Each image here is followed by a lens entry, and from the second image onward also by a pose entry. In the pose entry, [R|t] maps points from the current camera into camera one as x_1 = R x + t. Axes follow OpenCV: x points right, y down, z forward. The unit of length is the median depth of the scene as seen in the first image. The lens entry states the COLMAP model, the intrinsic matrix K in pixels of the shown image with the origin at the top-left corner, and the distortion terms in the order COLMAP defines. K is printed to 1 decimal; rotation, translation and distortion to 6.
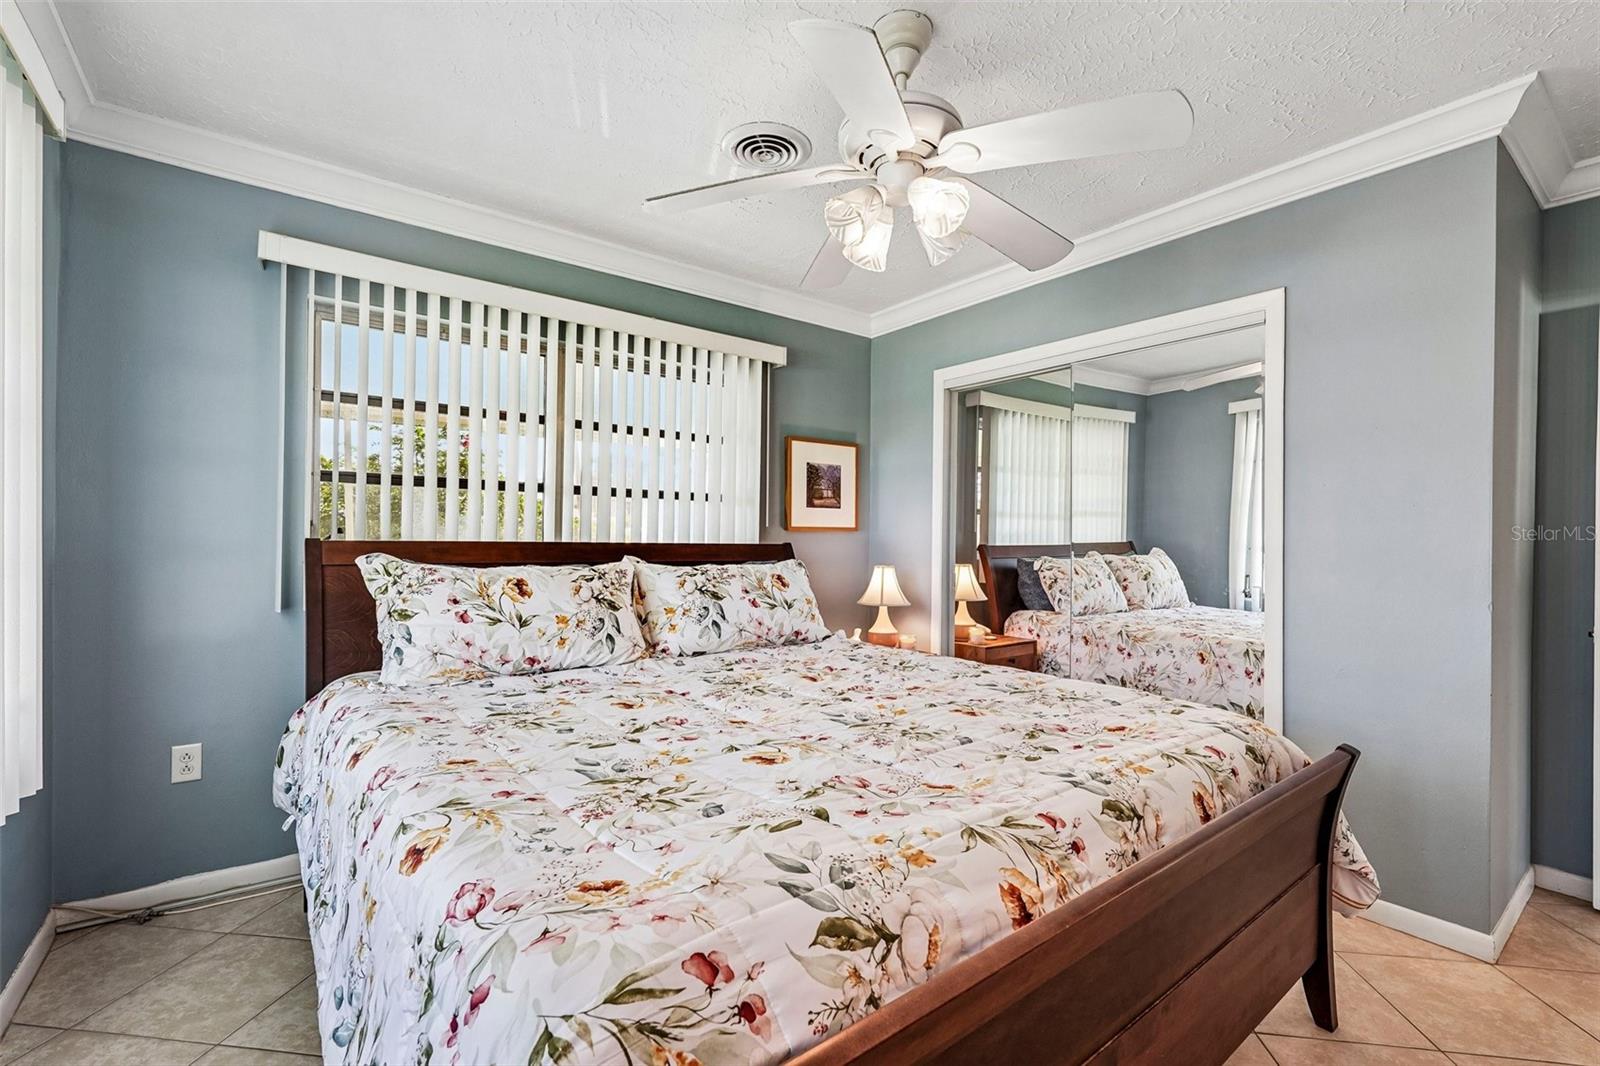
lens RADIAL K [[723.9, 0, 802.4], [0, 723.9, 495.0], [0, 0, 1]] dist [0.178850, 0.000067]
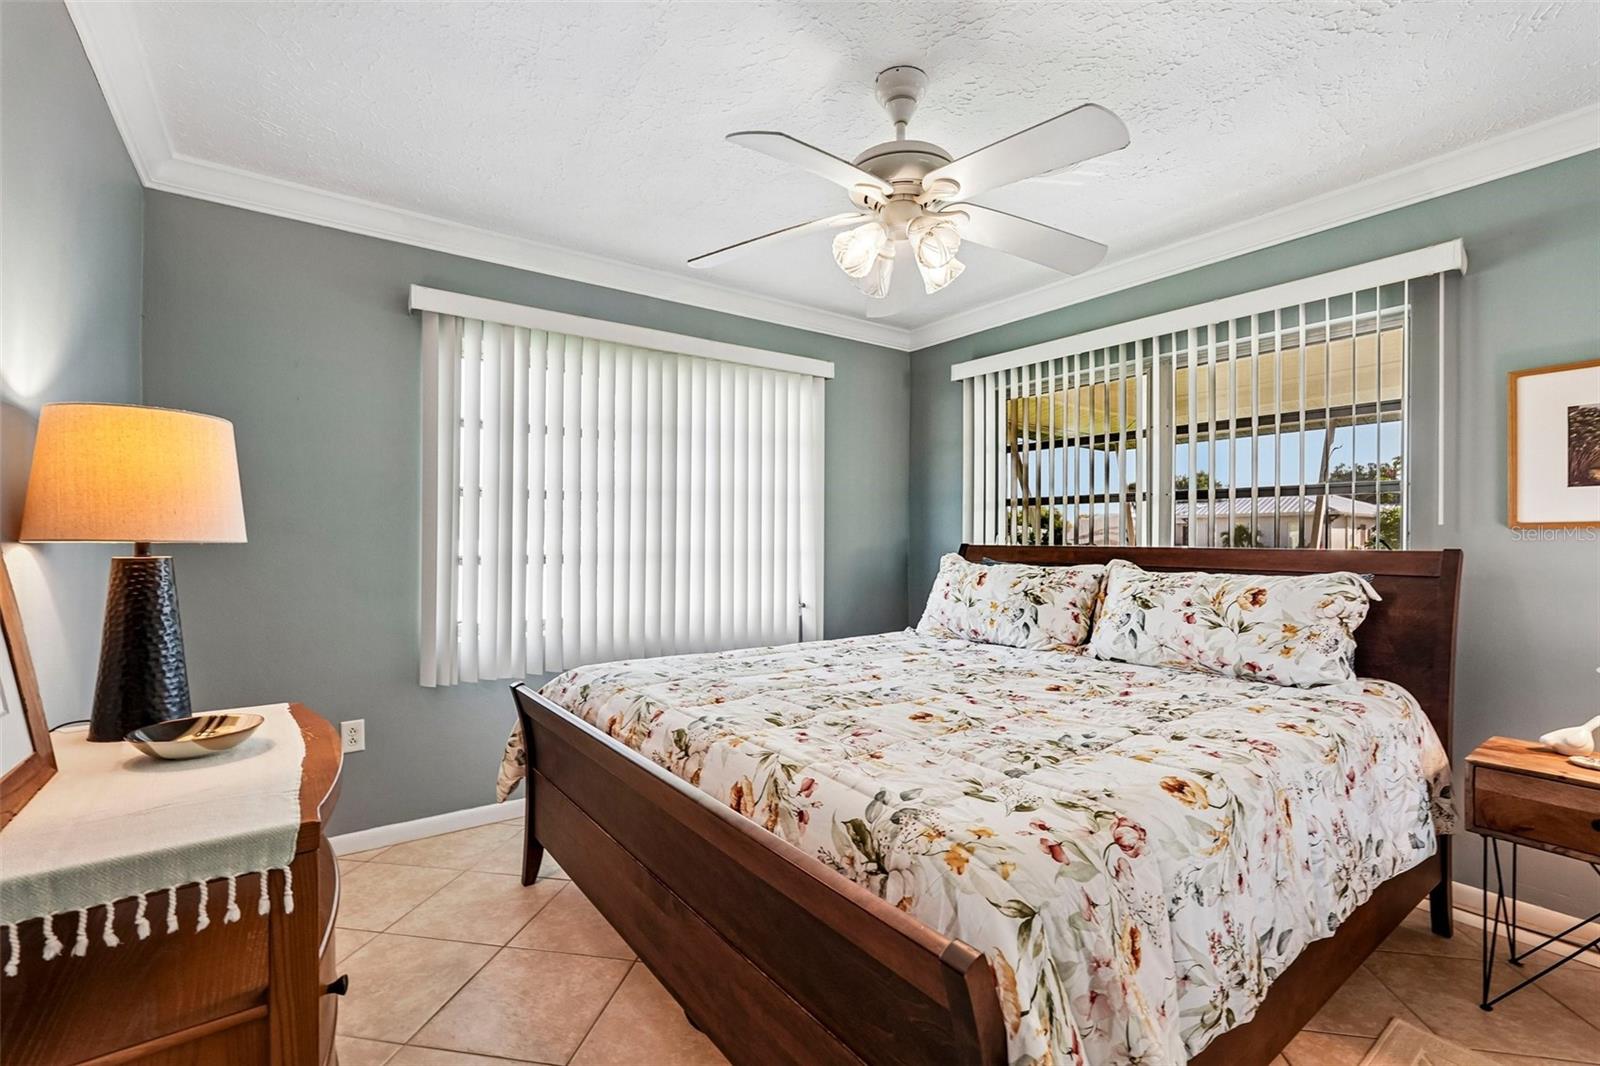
lens RADIAL K [[707.9, 0, 800.0], [0, 707.9, 533.0], [0, 0, 1]] dist [-0.014018, 0.000457]
pose [[0.001867, -0.026988, -0.999634, 0.792803], [0.059275, 0.997881, -0.026830, 0.047663], [0.998240, -0.059204, 0.003463, 0.576478]]
